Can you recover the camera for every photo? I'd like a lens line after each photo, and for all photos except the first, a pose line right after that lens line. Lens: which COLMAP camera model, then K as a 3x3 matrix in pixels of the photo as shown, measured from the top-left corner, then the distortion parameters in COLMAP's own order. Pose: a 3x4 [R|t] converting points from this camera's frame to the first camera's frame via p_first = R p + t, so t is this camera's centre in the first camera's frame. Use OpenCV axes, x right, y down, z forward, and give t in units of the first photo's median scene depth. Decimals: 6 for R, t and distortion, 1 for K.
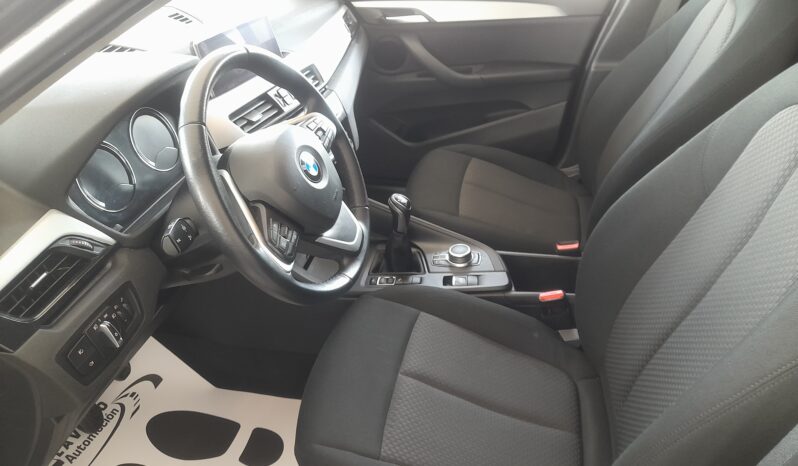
lens RADIAL K [[551.4, 0, 399.0], [0, 551.4, 233.0], [0, 0, 1]] dist [-0.004002, -0.001444]
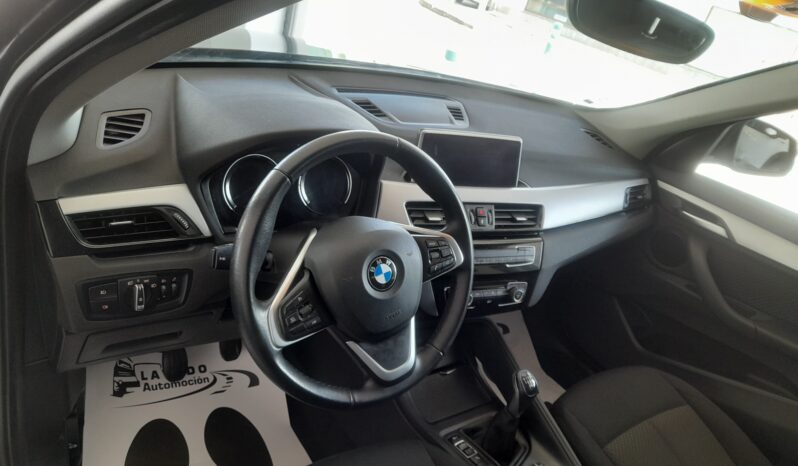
lens RADIAL K [[560.1, 0, 399.0], [0, 560.1, 233.0], [0, 0, 1]] dist [0.001935, -0.000950]
pose [[0.716616, 0.486099, -0.500169, 0.167346], [-0.581915, 0.812029, -0.044552, -0.083358], [0.384495, 0.322982, 0.864781, 0.088188]]
